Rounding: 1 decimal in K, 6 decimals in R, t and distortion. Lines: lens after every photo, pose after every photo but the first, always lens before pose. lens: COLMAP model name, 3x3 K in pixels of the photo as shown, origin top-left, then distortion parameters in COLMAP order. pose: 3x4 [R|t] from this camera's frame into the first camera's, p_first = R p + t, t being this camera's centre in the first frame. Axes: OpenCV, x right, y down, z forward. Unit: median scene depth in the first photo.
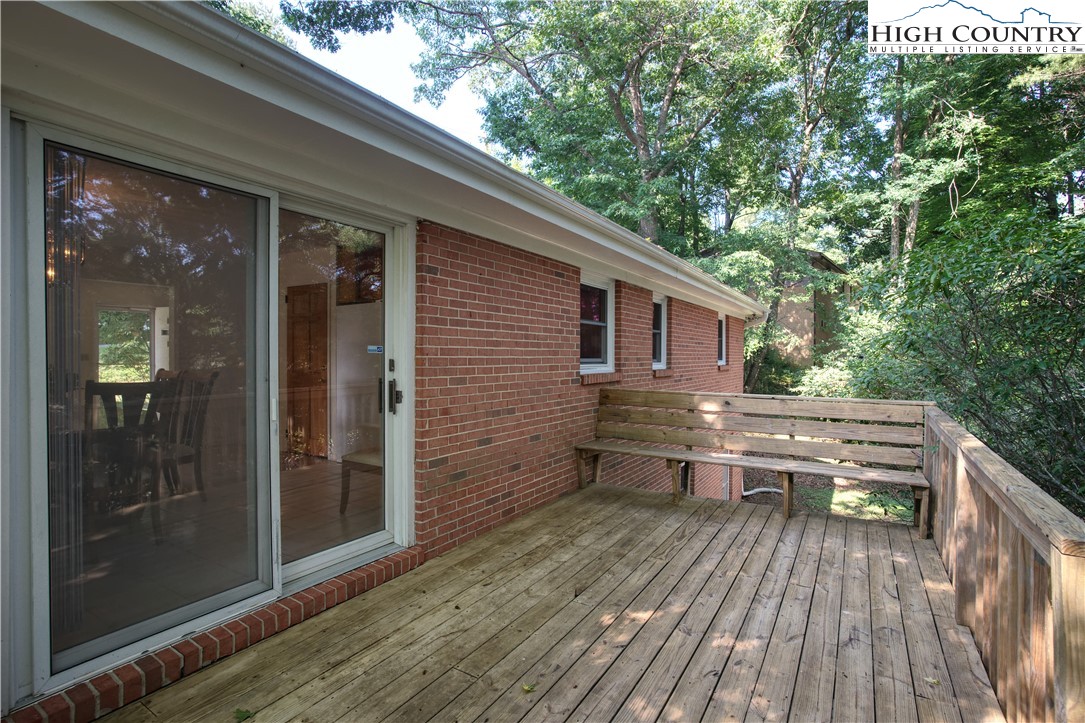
lens RADIAL K [[526.6, 0, 547.6], [0, 526.6, 364.2], [0, 0, 1]] dist [-0.080809, 0.042361]
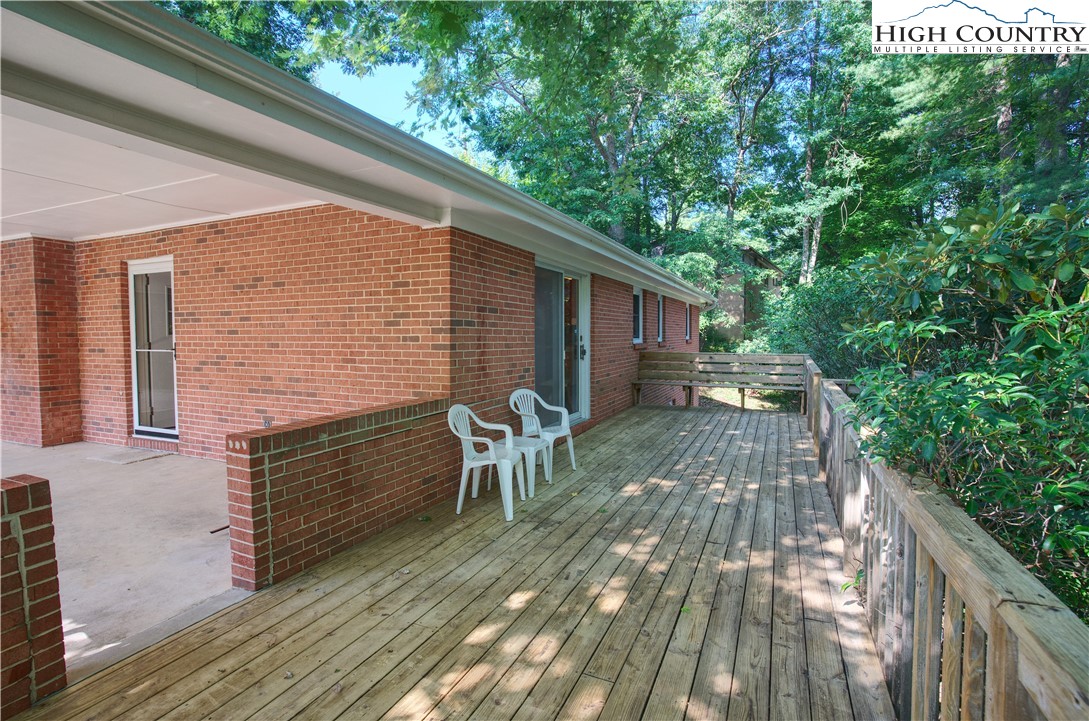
lens RADIAL K [[534.5, 0, 550.7], [0, 534.5, 361.1], [0, 0, 1]] dist [-0.060433, 0.032771]
pose [[0.990737, -0.017032, 0.134720, -0.224726], [0.012301, 0.999281, 0.035871, 0.004844], [-0.135234, -0.033881, 0.990234, -0.385482]]
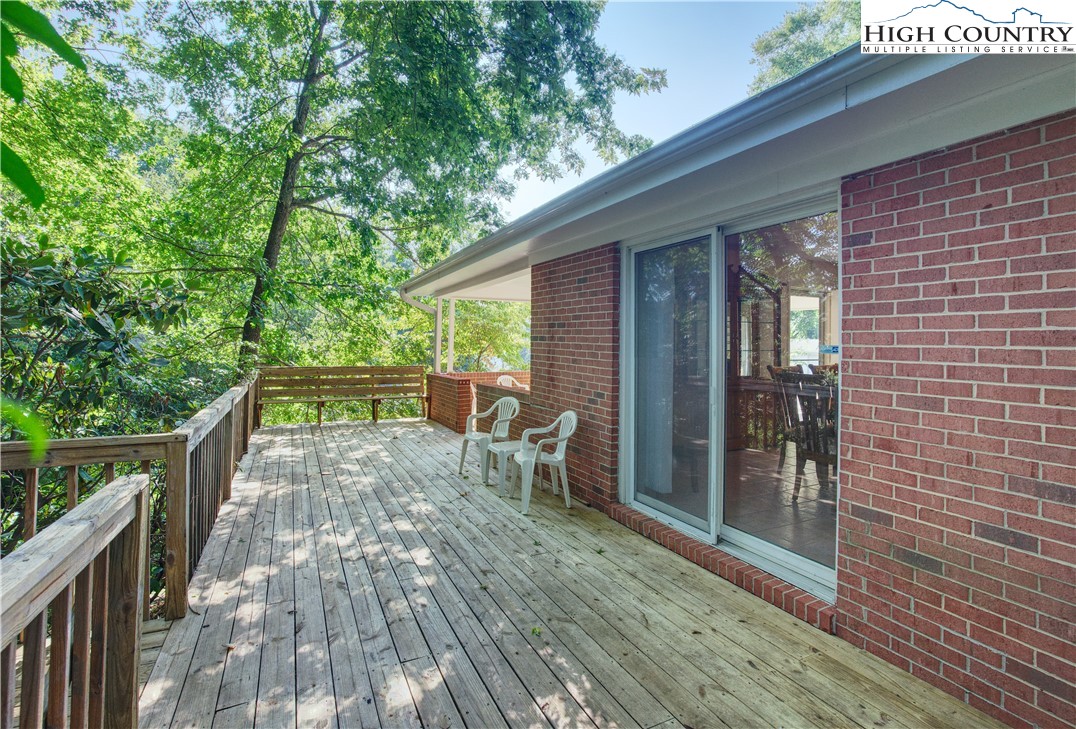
lens RADIAL K [[522.8, 0, 541.3], [0, 522.8, 342.1], [0, 0, 1]] dist [-0.050143, 0.000478]
pose [[-0.549979, -0.012113, -0.835091, 0.191313], [-0.028212, 0.999594, 0.004081, -0.009433], [0.834702, 0.025804, -0.550097, 0.327116]]
